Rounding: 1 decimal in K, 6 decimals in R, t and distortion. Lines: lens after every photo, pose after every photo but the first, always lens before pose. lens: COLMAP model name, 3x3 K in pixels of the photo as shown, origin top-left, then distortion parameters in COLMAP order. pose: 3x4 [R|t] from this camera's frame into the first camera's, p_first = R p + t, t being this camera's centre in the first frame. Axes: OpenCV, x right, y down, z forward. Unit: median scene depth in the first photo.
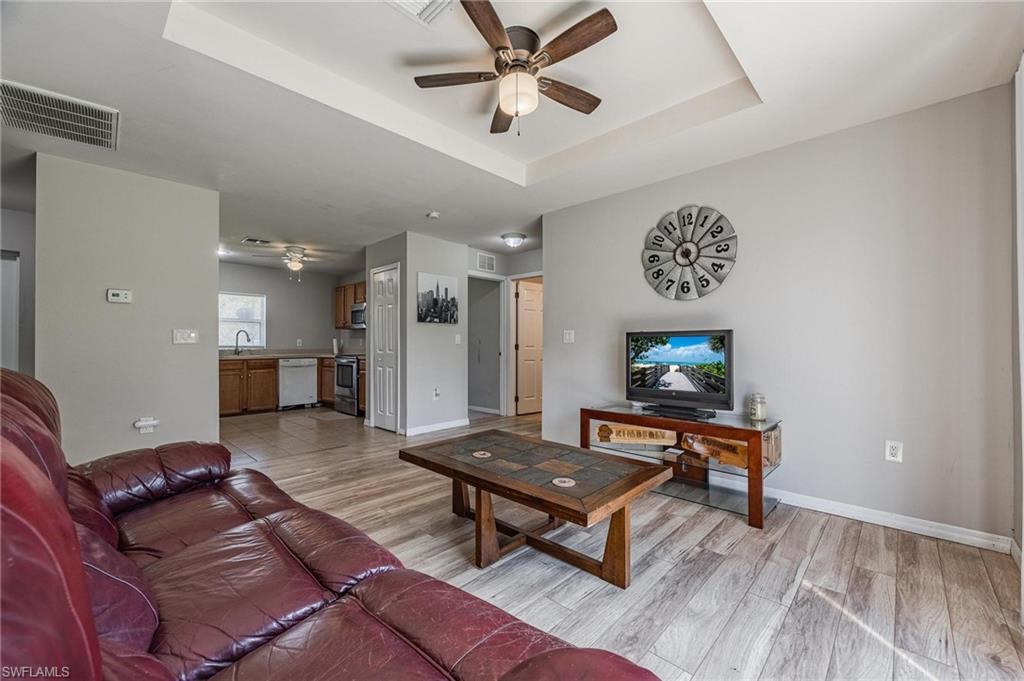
lens RADIAL K [[410.3, 0, 517.6], [0, 410.3, 340.9], [0, 0, 1]] dist [-0.001039, 0.000054]
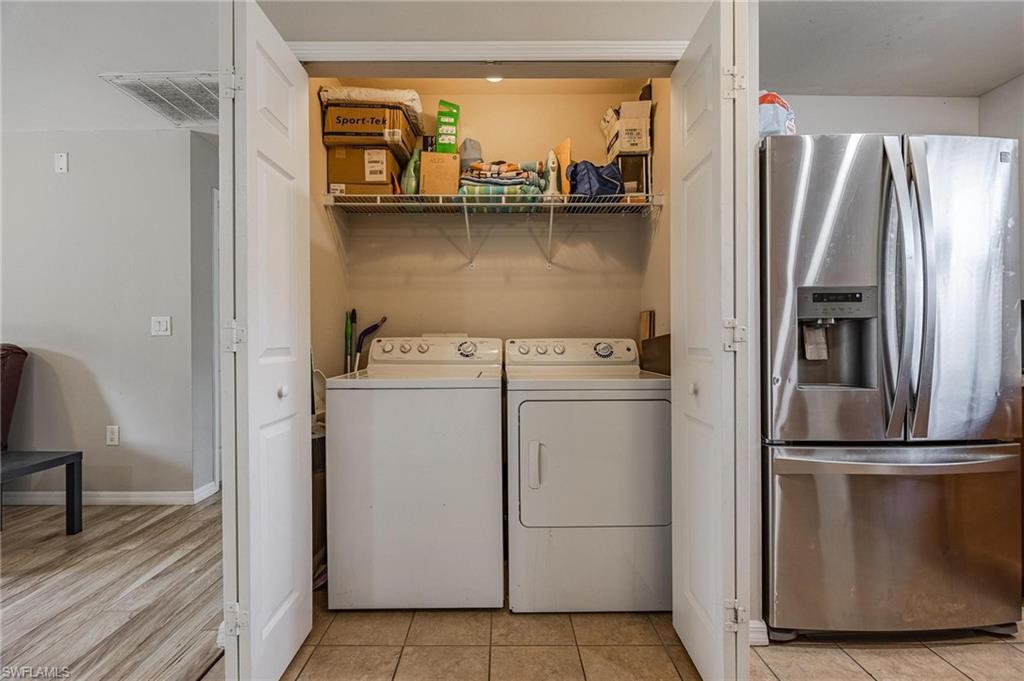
lens RADIAL K [[424.5, 0, 507.2], [0, 424.5, 339.7], [0, 0, 1]] dist [-0.002977, -0.000548]
pose [[-0.725321, 0.006428, -0.688381, -0.558098], [0.012418, 0.999916, -0.003747, 0.016912], [0.688299, -0.011266, -0.725340, 1.289792]]
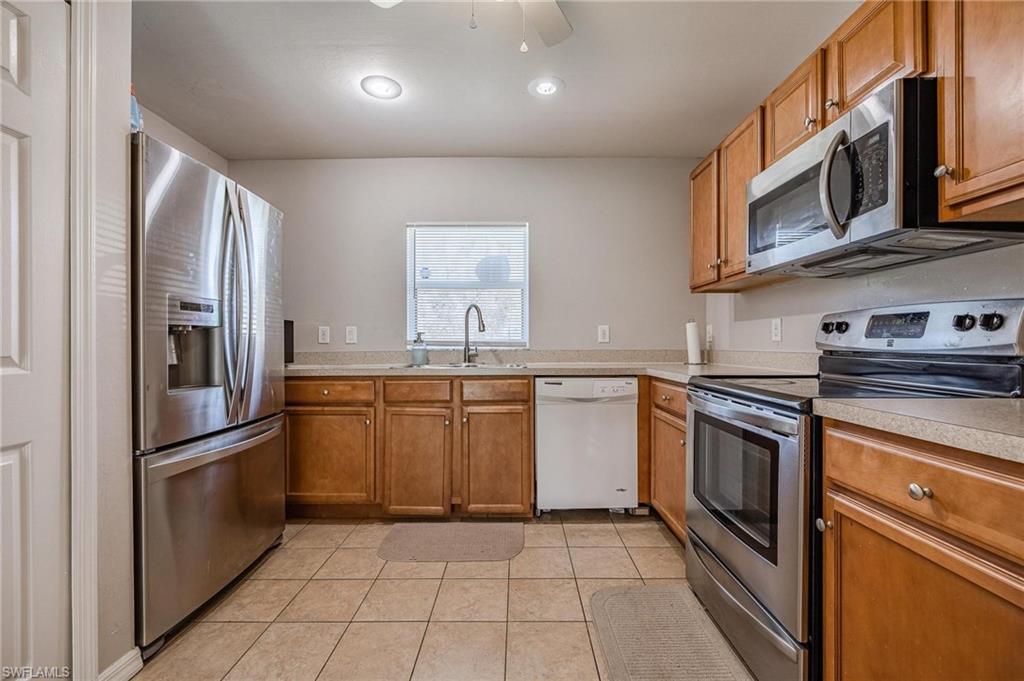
lens RADIAL K [[433.0, 0, 513.9], [0, 433.0, 342.1], [0, 0, 1]] dist [-0.002919, -0.000084]
pose [[0.682325, -0.001772, -0.731047, -0.507504], [0.009092, 0.999940, 0.006063, 0.016236], [0.730993, -0.010783, 0.682300, 1.165961]]
